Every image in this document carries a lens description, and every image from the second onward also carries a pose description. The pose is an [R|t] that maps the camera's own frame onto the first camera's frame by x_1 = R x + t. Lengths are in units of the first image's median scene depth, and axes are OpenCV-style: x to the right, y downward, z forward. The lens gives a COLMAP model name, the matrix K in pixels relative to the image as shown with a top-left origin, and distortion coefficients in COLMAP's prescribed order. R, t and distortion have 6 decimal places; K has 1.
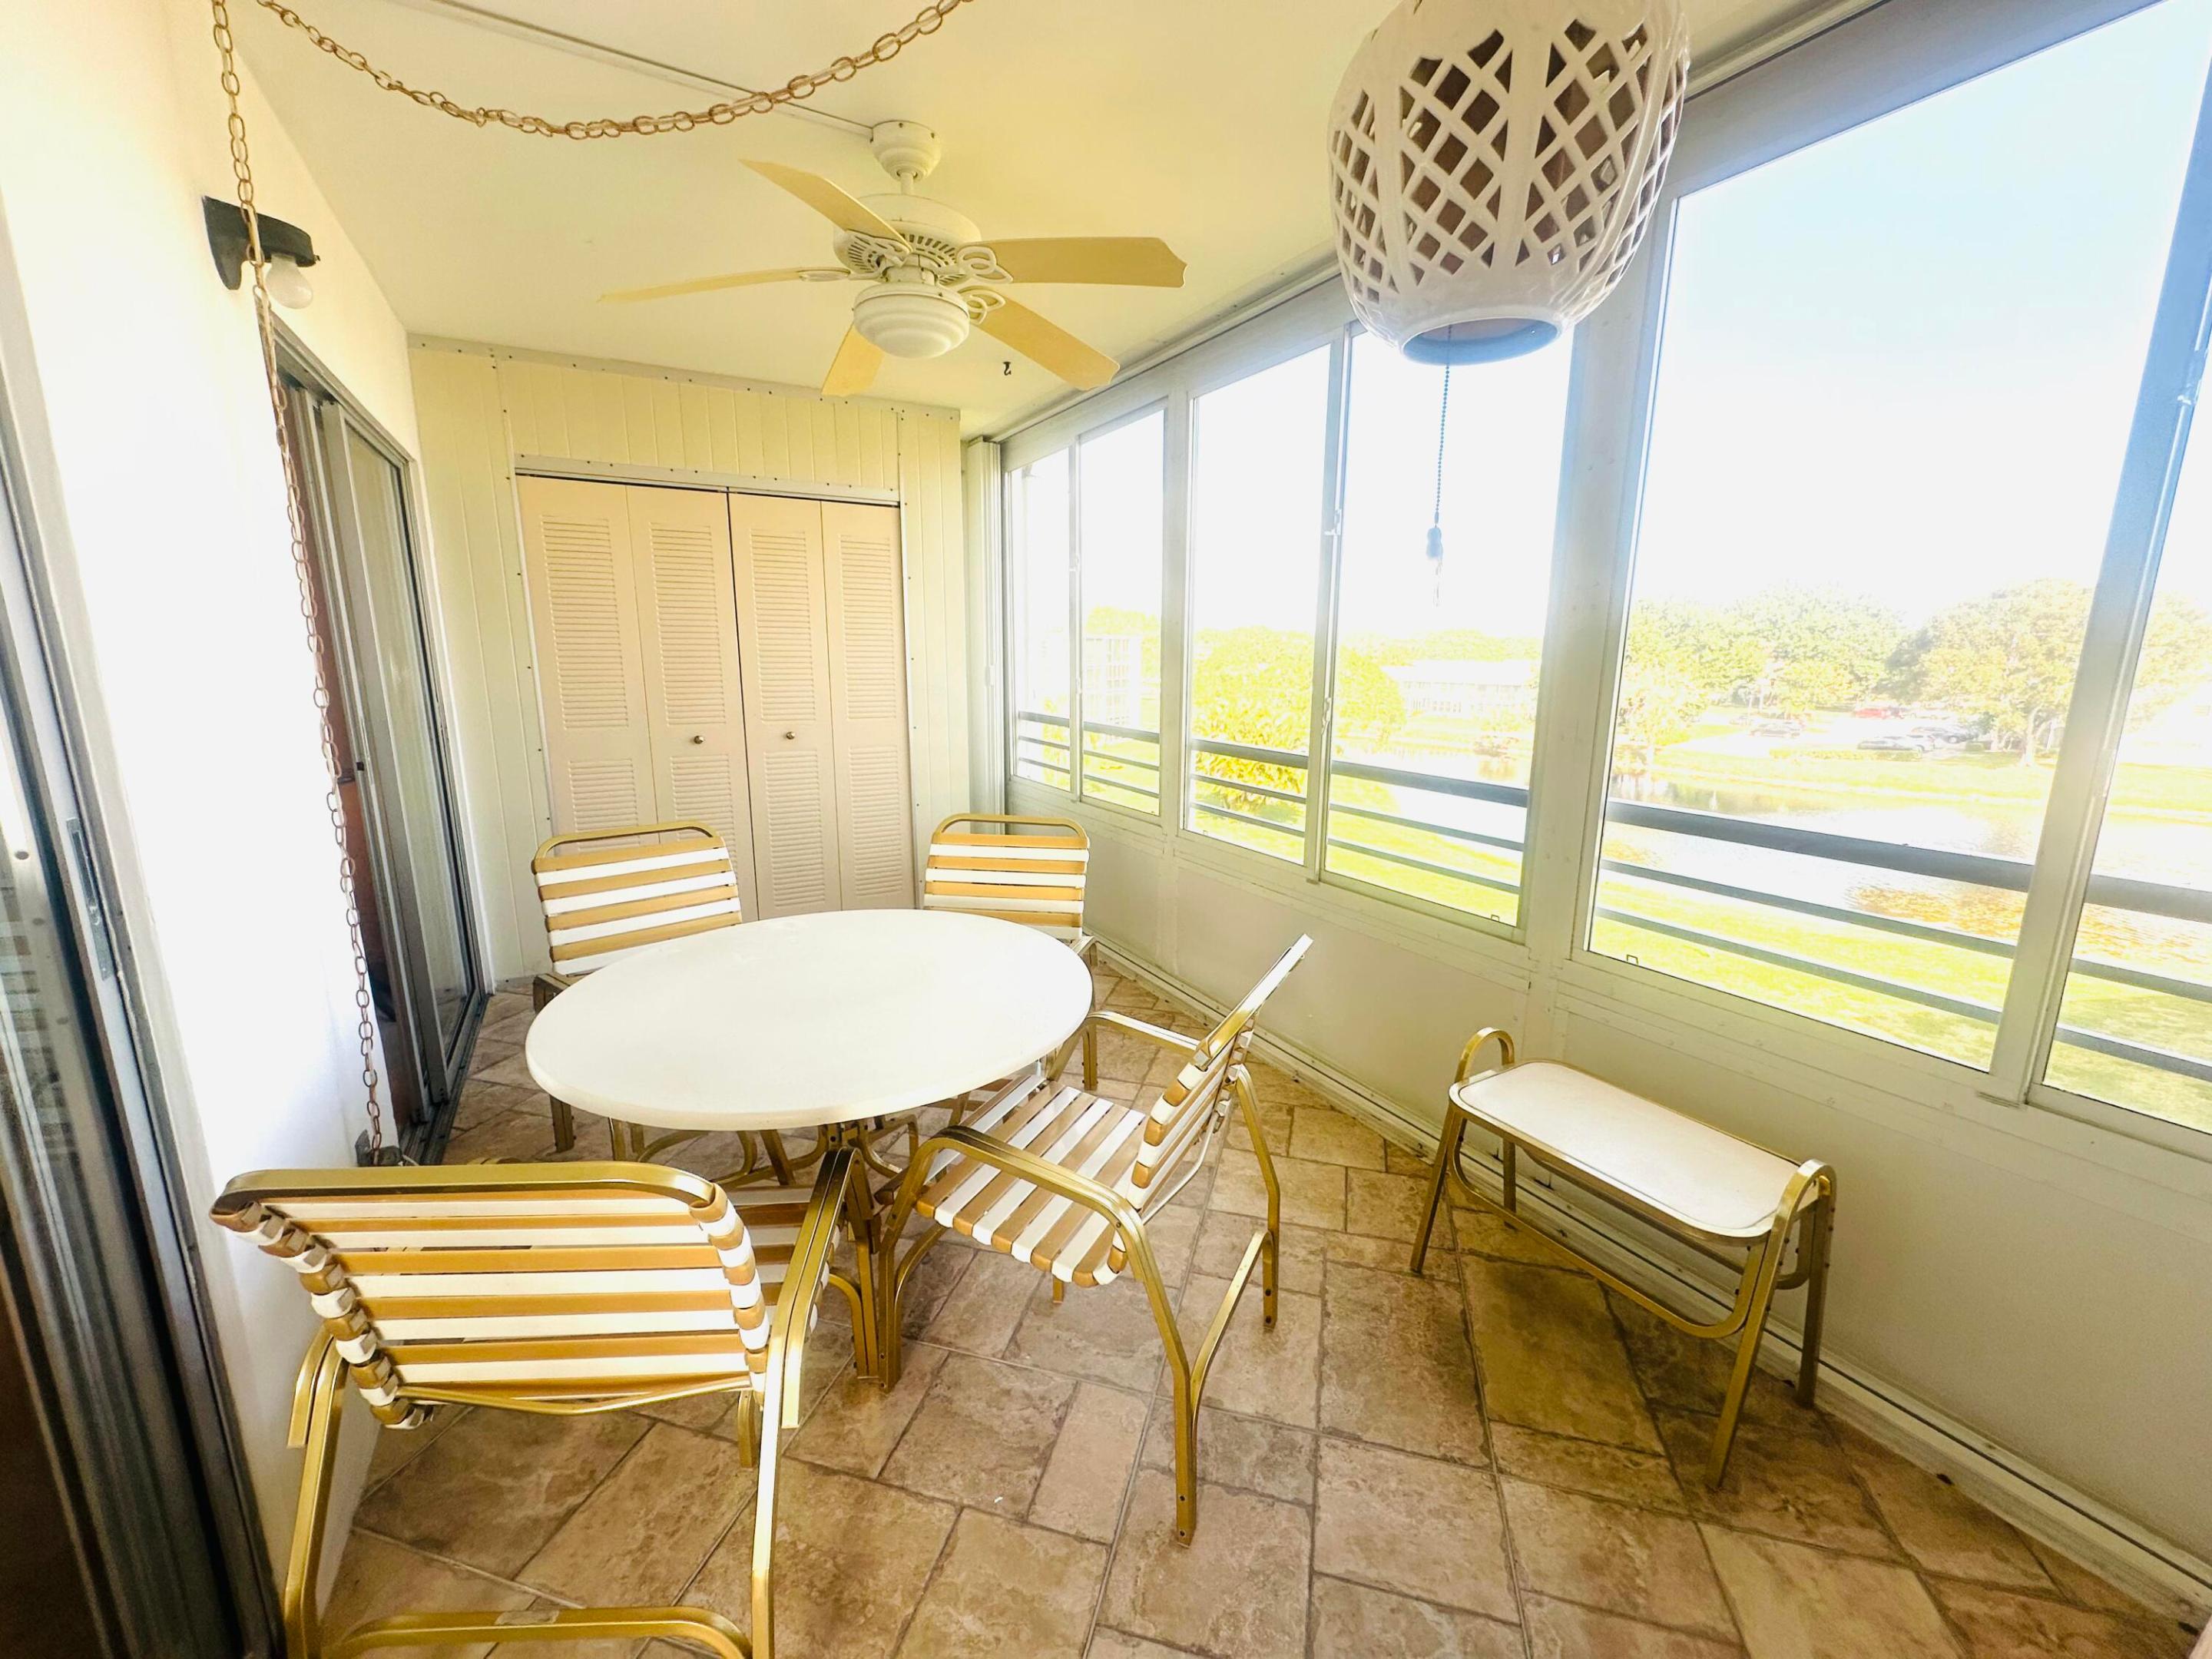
lens RADIAL K [[884.1, 0, 1106.0], [0, 884.1, 829.5], [0, 0, 1]] dist [-0.000599, 0.000262]
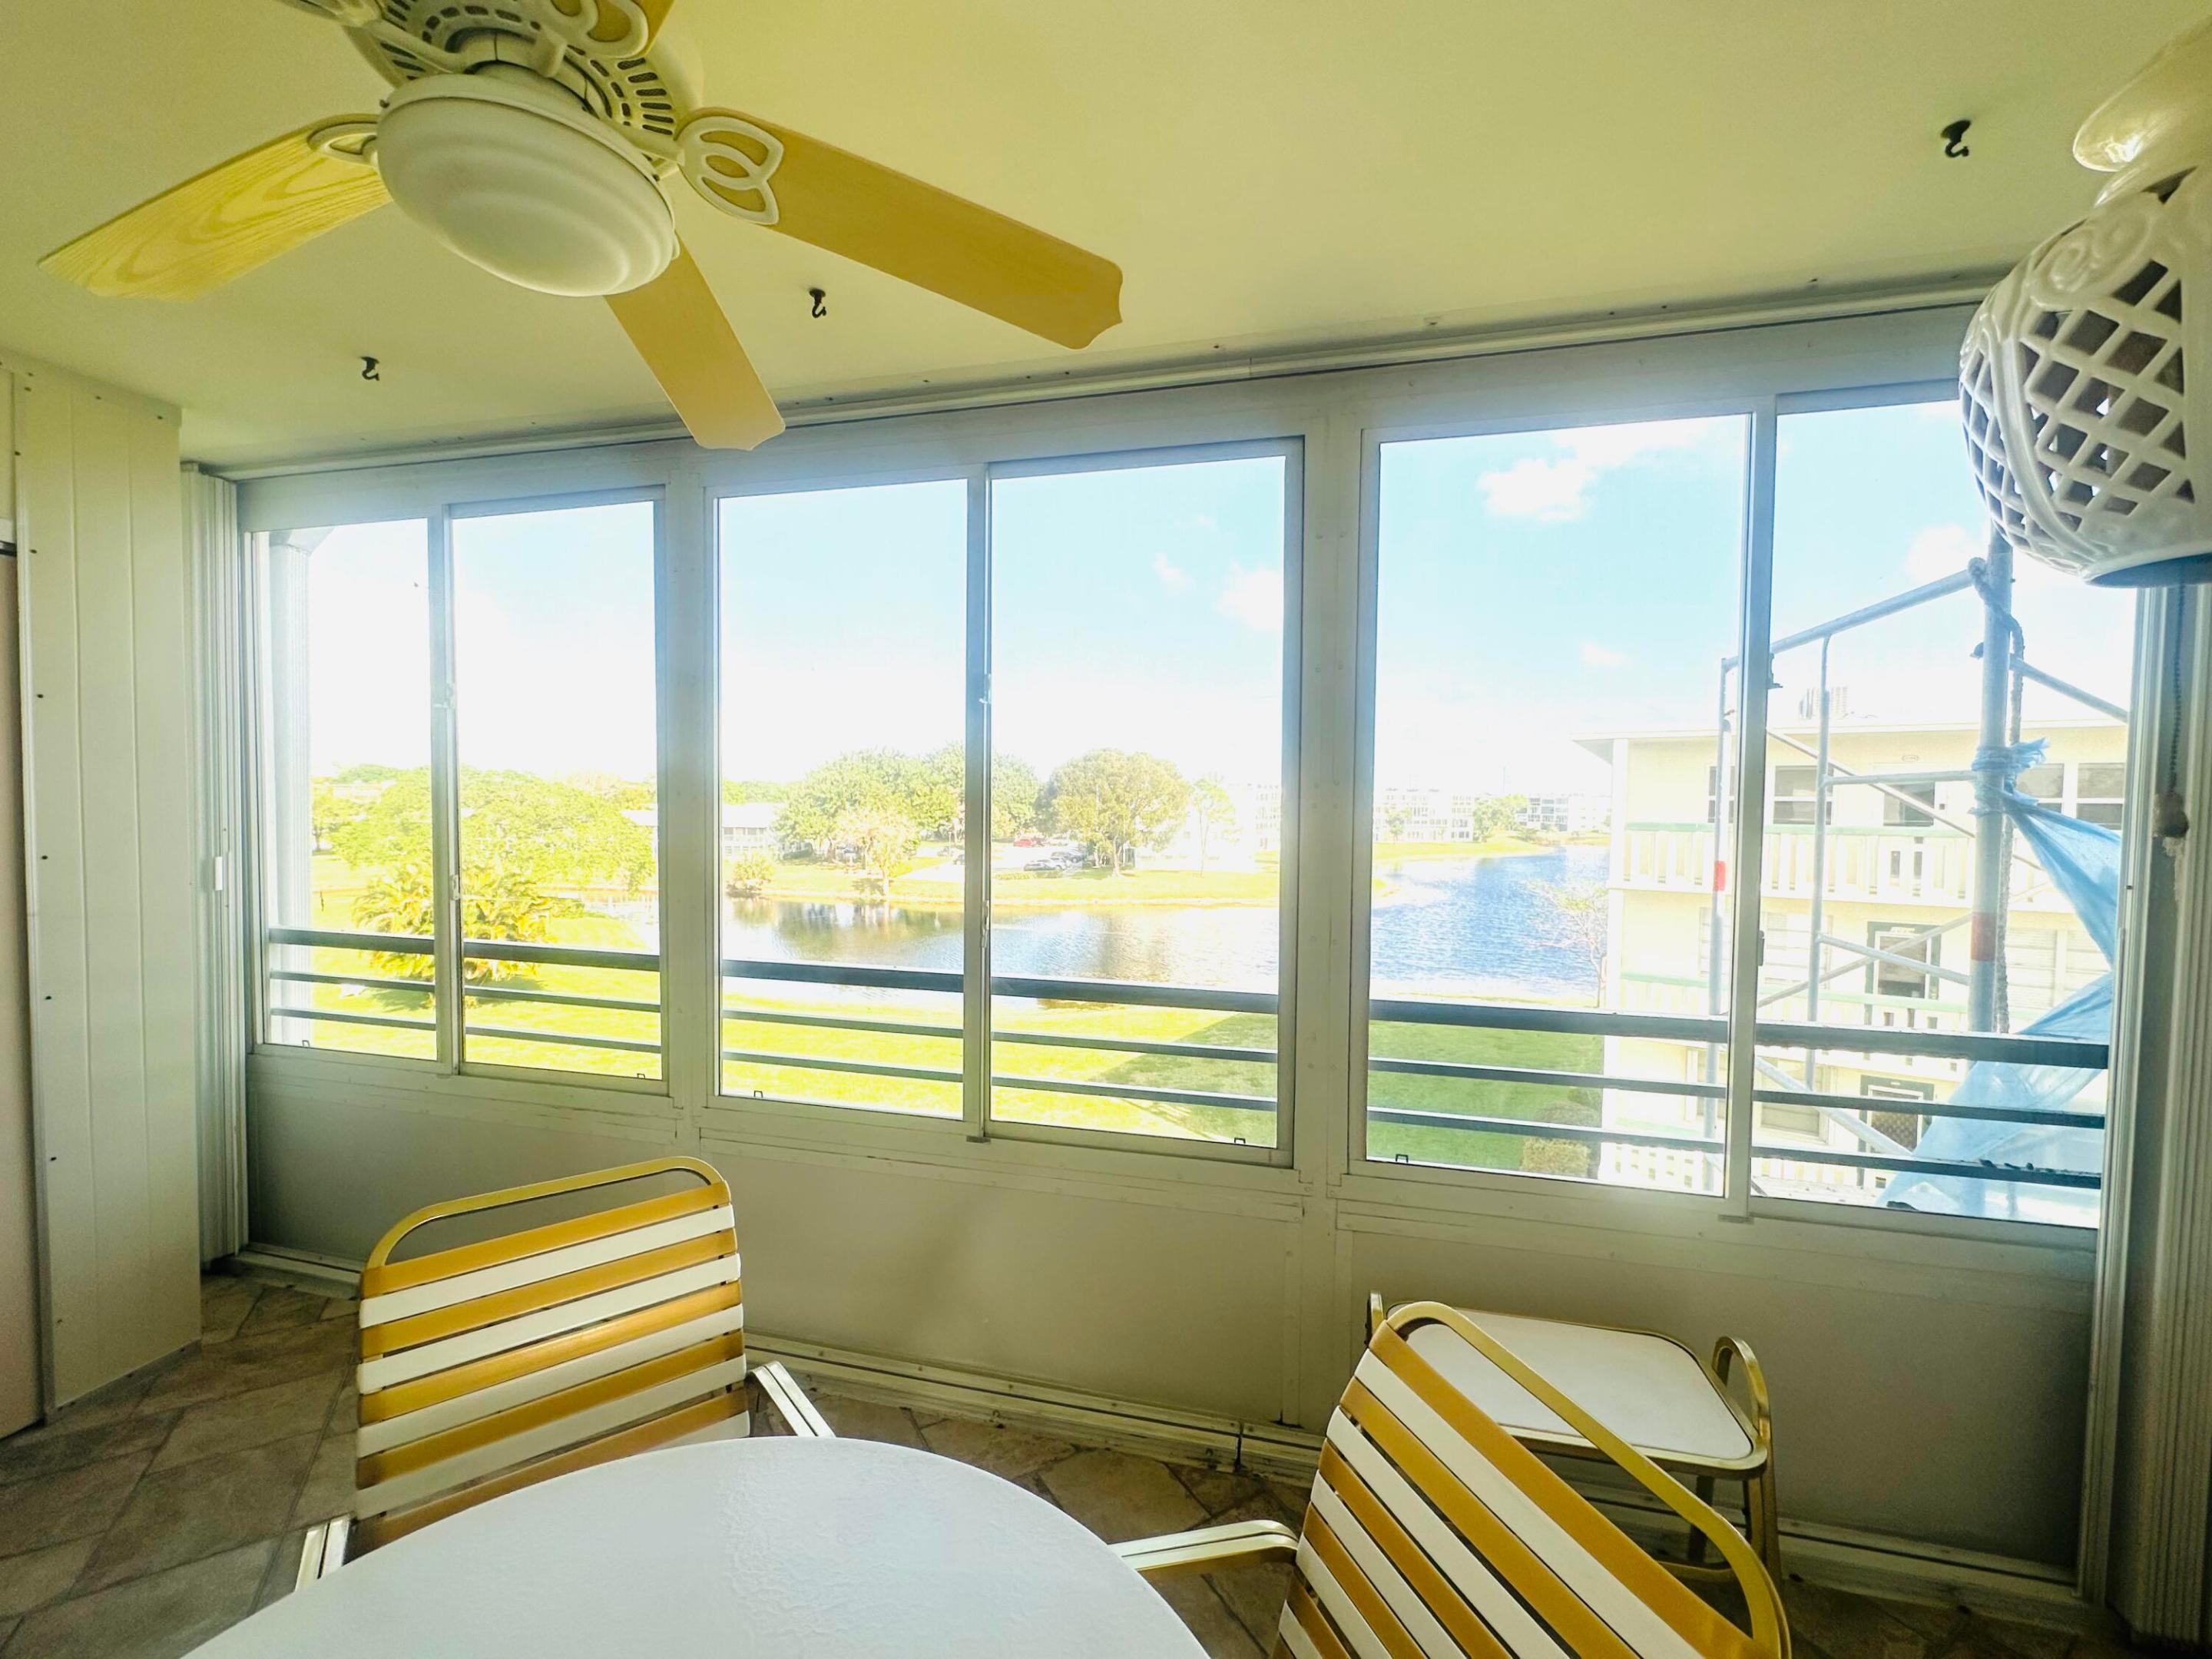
lens RADIAL K [[884.1, 0, 1106.0], [0, 884.1, 829.5], [0, 0, 1]] dist [-0.000599, 0.000262]
pose [[0.690448, -0.022262, 0.723039, -0.136651], [0.136650, 0.985544, -0.100145, -0.065419], [-0.710358, 0.167948, 0.683510, 0.206011]]
